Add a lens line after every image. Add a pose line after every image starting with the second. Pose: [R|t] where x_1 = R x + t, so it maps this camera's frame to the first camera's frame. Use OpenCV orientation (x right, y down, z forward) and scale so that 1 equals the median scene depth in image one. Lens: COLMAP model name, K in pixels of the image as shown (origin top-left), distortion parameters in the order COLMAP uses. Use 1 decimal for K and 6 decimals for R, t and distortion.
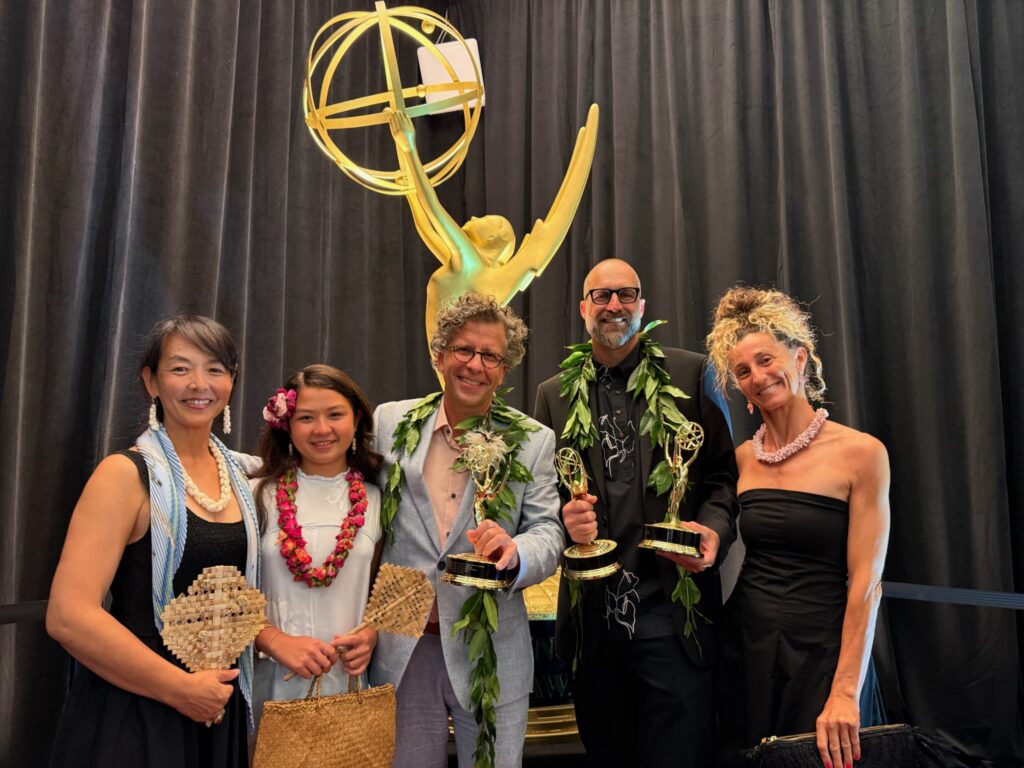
lens RADIAL K [[730.4, 0, 509.5], [0, 730.4, 384.1], [0, 0, 1]] dist [0.022797, -0.023014]
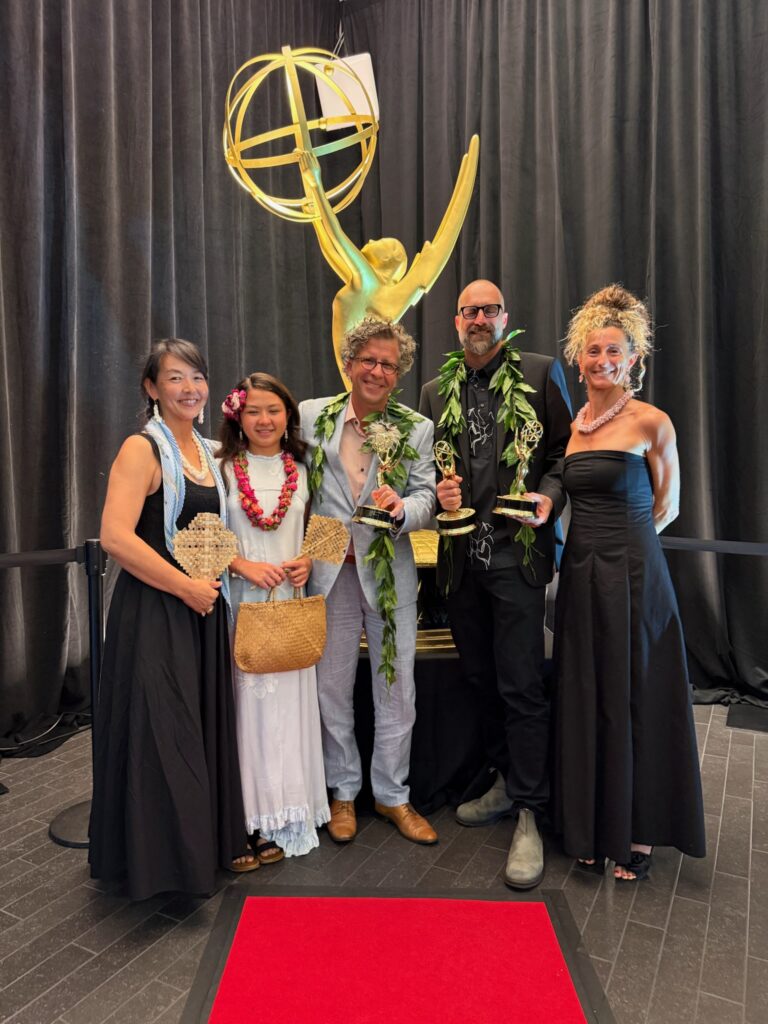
lens RADIAL K [[724.6, 0, 380.1], [0, 724.6, 512.6], [0, 0, 1]] dist [0.013513, -0.011459]
pose [[0.999176, -0.010397, -0.039230, 0.005422], [0.016633, 0.986628, 0.162139, 0.009849], [0.037019, -0.162658, 0.985988, -0.187742]]
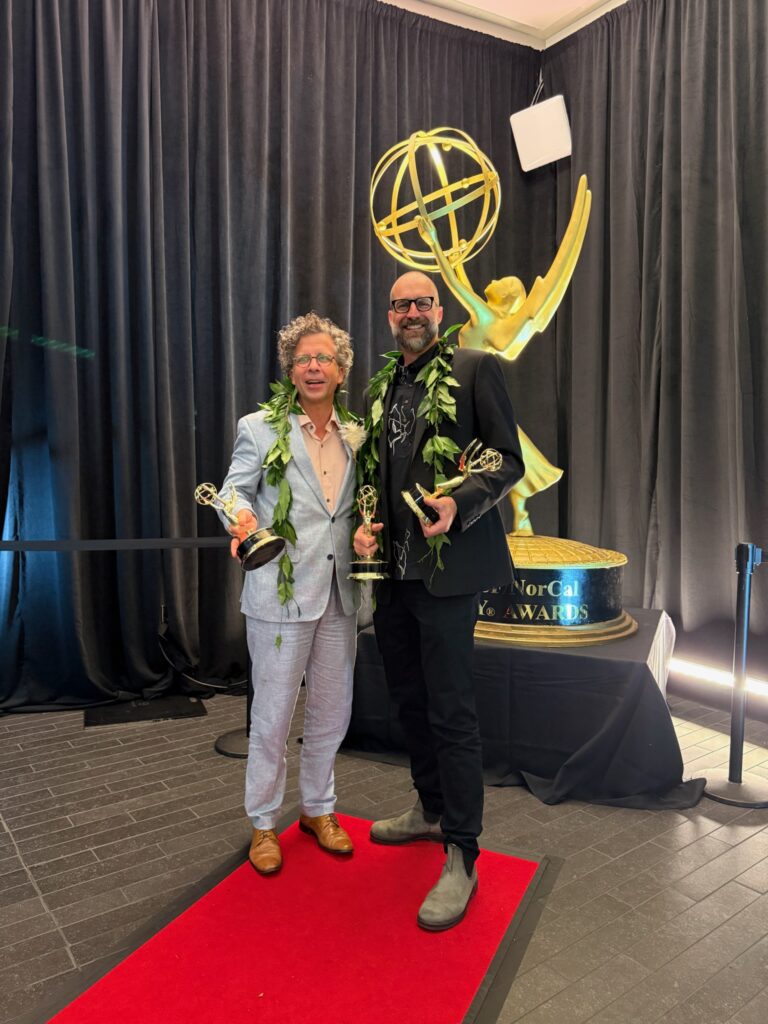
lens RADIAL K [[717.0, 0, 381.7], [0, 717.0, 514.3], [0, 0, 1]] dist [0.005939, -0.009863]
pose [[0.890370, 0.013950, -0.455025, 0.328358], [0.050632, 0.990294, 0.129435, 0.010749], [0.452414, -0.138284, 0.881022, -0.264861]]
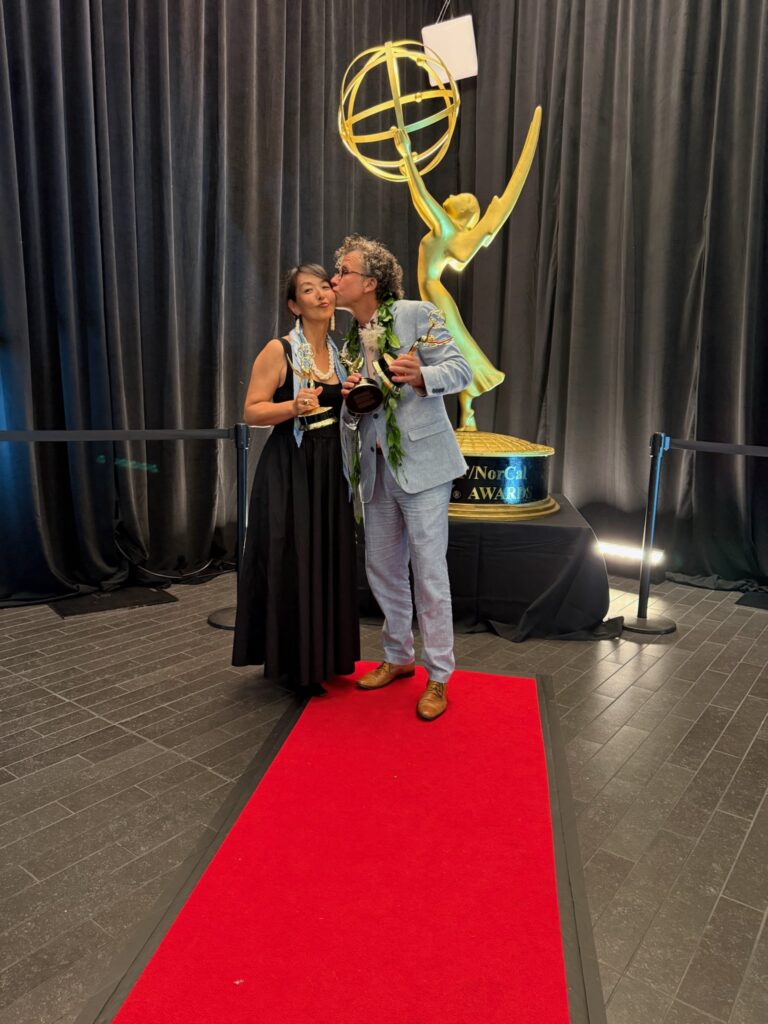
lens RADIAL K [[716.3, 0, 378.4], [0, 716.3, 509.1], [0, 0, 1]] dist [0.005797, -0.010348]
pose [[0.979822, 0.041181, -0.195585, 0.101477], [0.009081, 0.968362, 0.249384, 0.016812], [0.199667, -0.246128, 0.948448, -0.481984]]
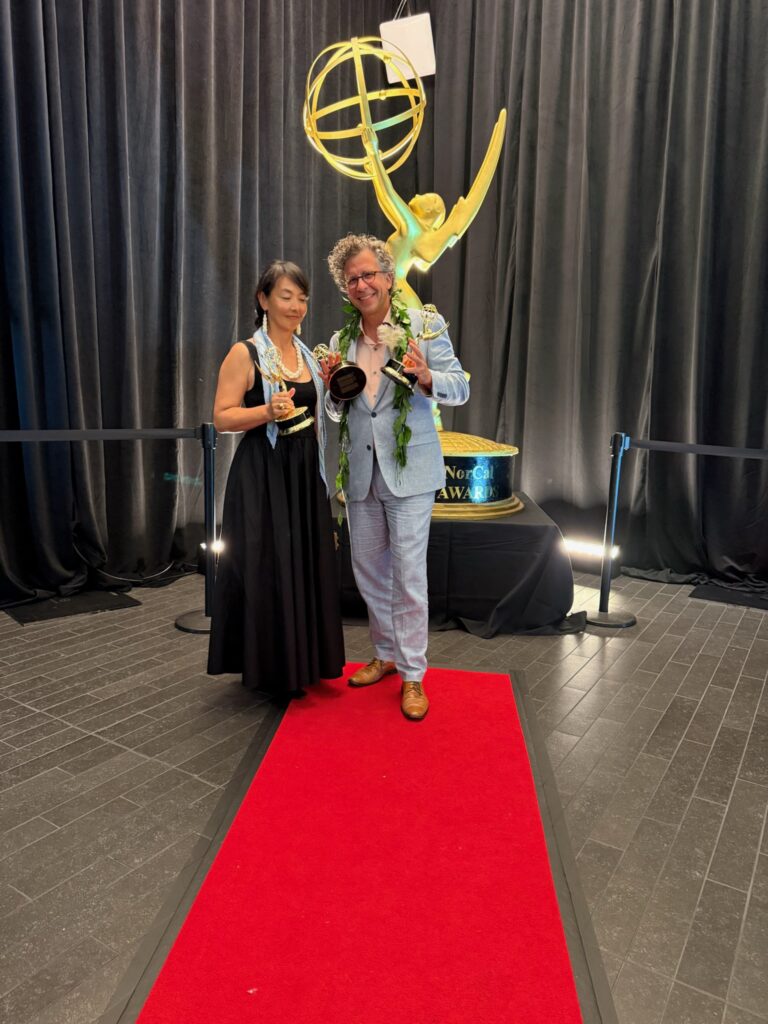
lens RADIAL K [[717.0, 0, 381.7], [0, 717.0, 514.3], [0, 0, 1]] dist [0.005939, -0.009863]
pose [[0.992935, 0.034630, -0.113491, 0.058361], [-0.003858, 0.965379, 0.260822, 0.011464], [0.118594, -0.258541, 0.958693, -0.488782]]
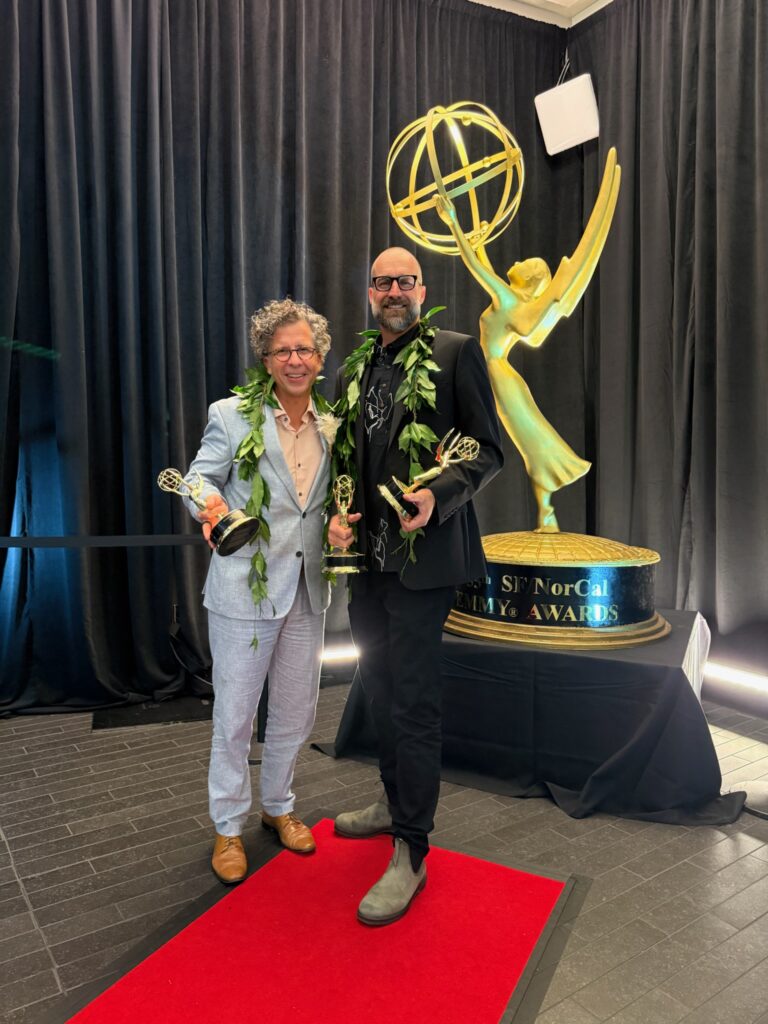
lens RADIAL K [[718.1, 0, 382.7], [0, 718.1, 517.3], [0, 0, 1]] dist [0.002462, -0.006629]
pose [[0.874588, 0.013887, -0.484669, 0.315184], [0.055859, 0.990049, 0.129165, 0.028513], [0.481639, -0.140039, 0.865109, -0.213446]]
